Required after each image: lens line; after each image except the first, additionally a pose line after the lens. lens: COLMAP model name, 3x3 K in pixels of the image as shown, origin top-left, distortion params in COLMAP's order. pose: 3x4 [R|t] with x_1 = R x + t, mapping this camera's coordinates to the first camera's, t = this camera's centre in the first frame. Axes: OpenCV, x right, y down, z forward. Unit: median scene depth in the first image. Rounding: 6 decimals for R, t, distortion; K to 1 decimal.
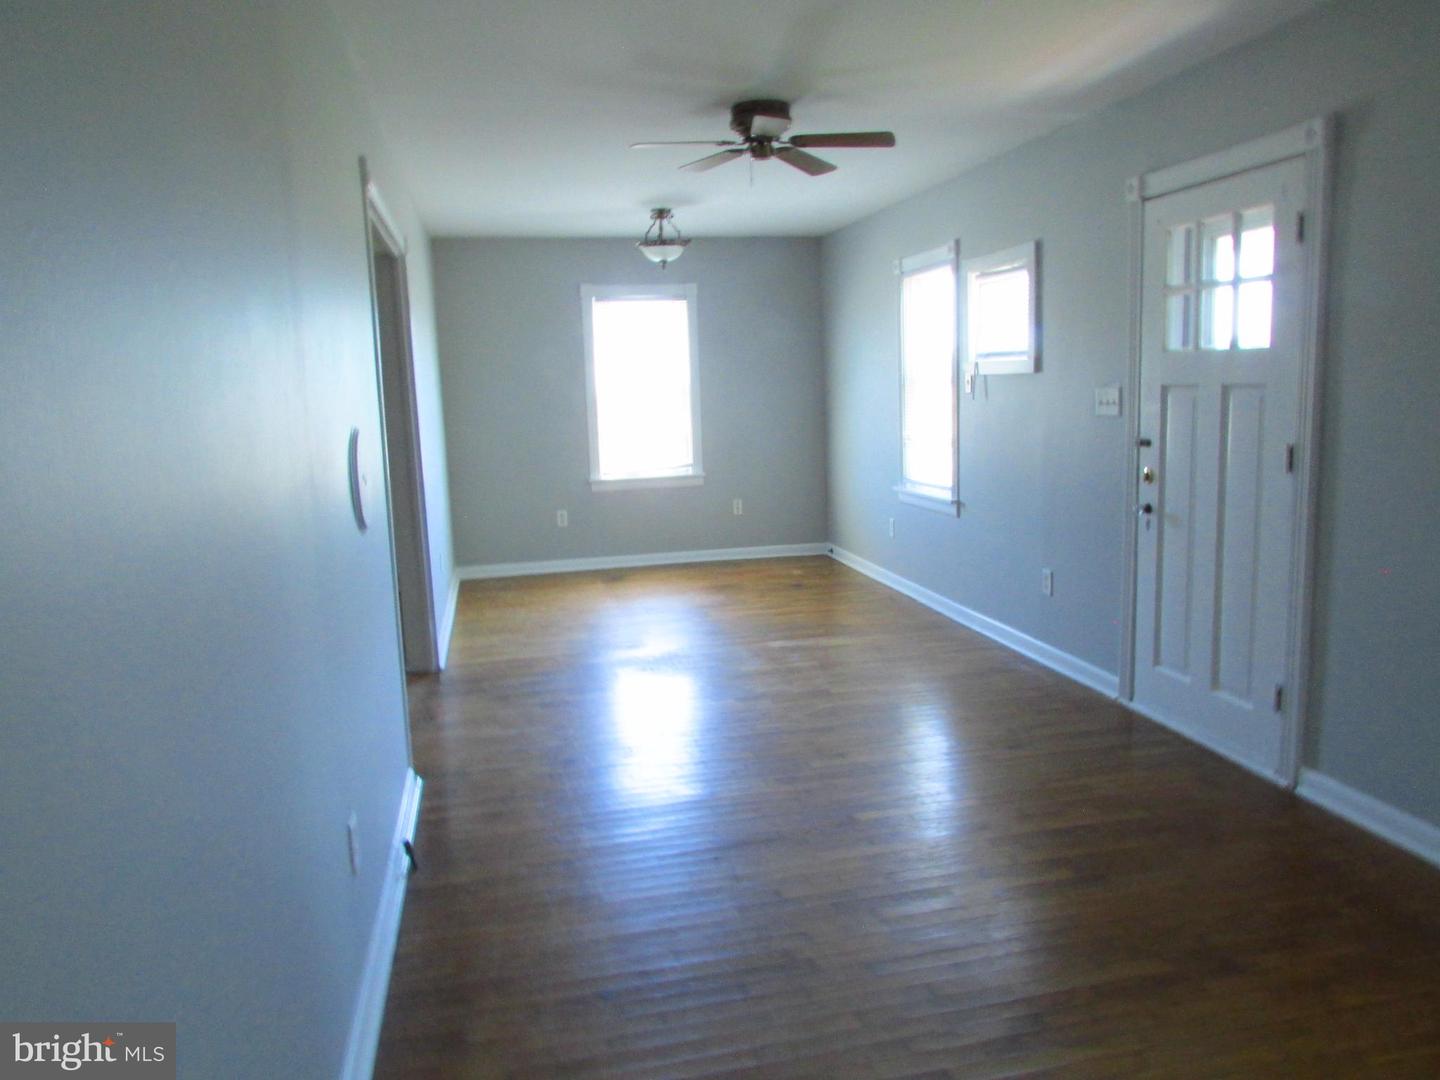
lens RADIAL K [[1052.7, 0, 720.0], [0, 1052.7, 540.0], [0, 0, 1]] dist [-0.006910, 0.000564]
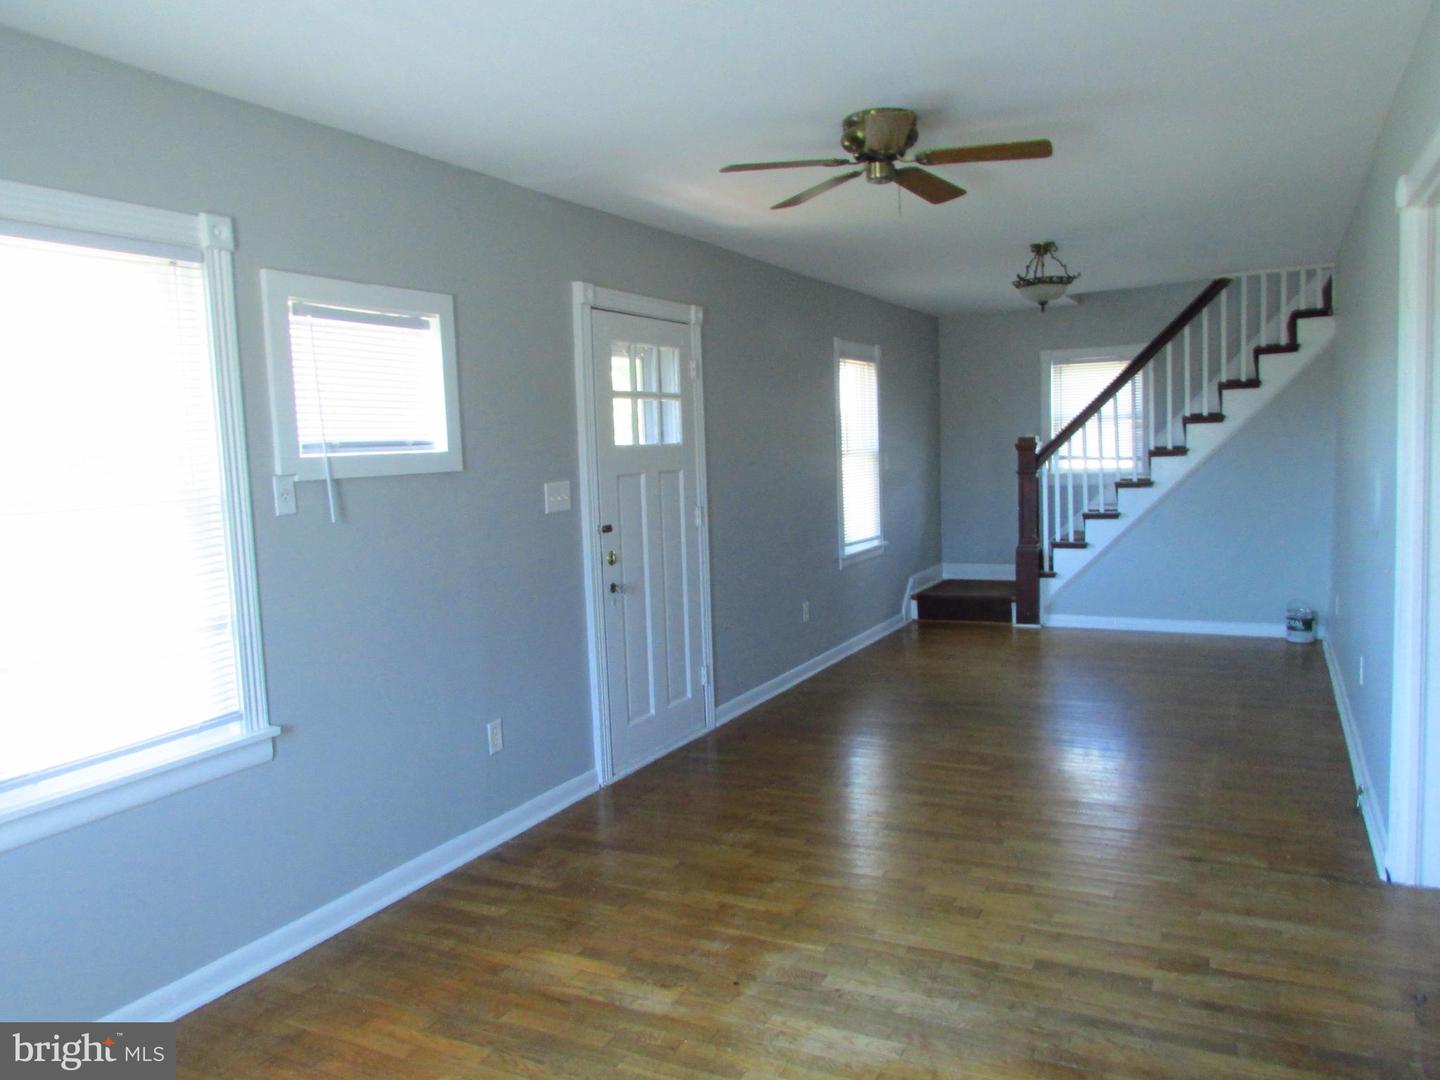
lens RADIAL K [[1052.7, 0, 720.0], [0, 1052.7, 540.0], [0, 0, 1]] dist [-0.006910, 0.000564]
pose [[-0.769832, 0.006022, 0.638218, -0.381314], [0.160084, 0.969813, 0.183946, -0.263690], [-0.617845, 0.243776, -0.747557, 1.750097]]
